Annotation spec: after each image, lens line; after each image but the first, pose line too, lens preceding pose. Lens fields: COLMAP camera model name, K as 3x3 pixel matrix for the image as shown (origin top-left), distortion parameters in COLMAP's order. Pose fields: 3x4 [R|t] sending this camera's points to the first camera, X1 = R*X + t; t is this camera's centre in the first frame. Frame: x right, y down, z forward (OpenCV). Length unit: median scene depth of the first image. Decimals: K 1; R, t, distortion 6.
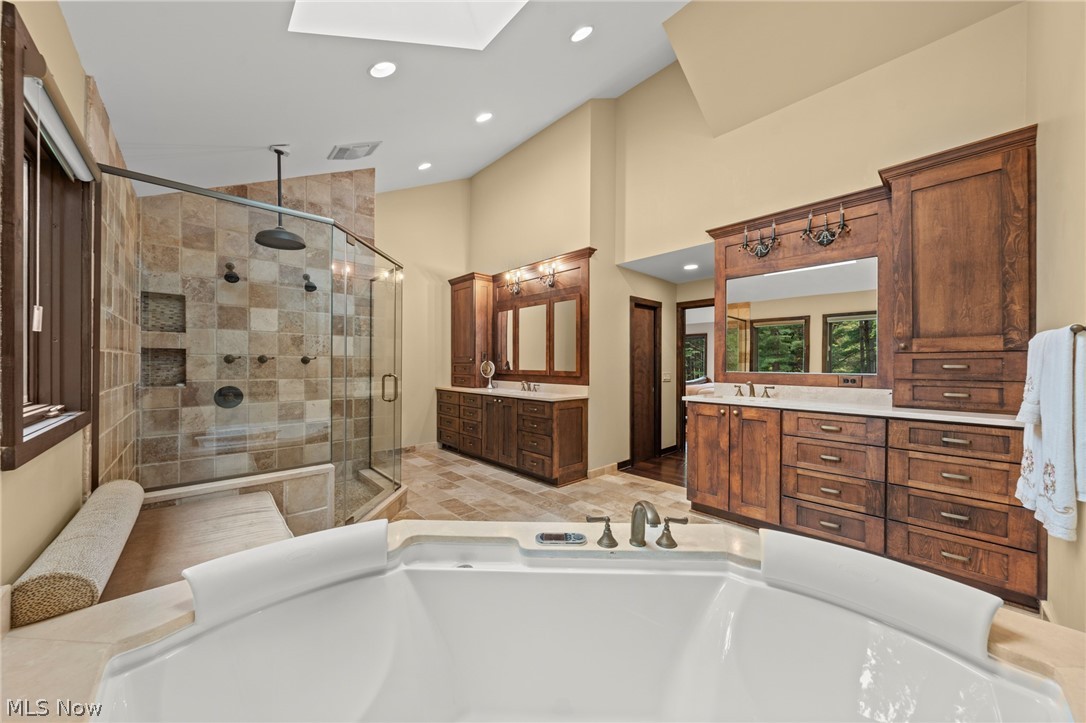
lens RADIAL K [[369.0, 0, 543.0], [0, 369.0, 361.5], [0, 0, 1]] dist [0.000545, 0.000106]
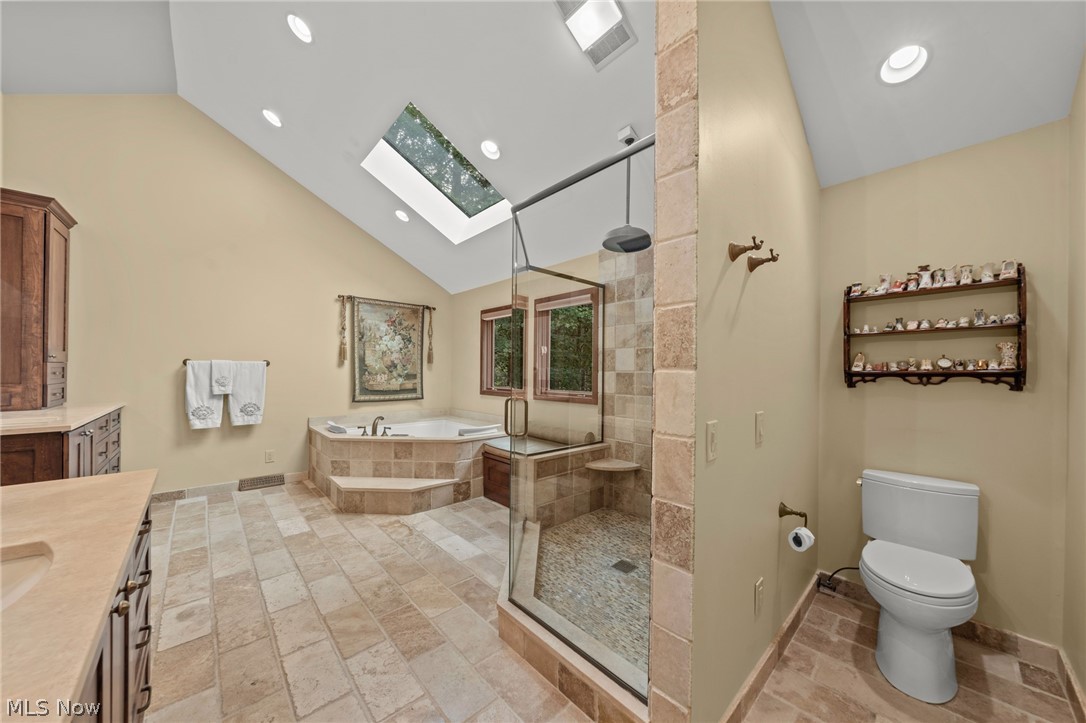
lens RADIAL K [[369.0, 0, 543.0], [0, 369.0, 361.5], [0, 0, 1]] dist [0.000545, 0.000106]
pose [[-0.999967, -0.007324, -0.003421, -0.451408], [-0.007254, 0.999771, -0.020140, -0.018742], [0.003568, -0.020115, -0.999791, 1.642953]]
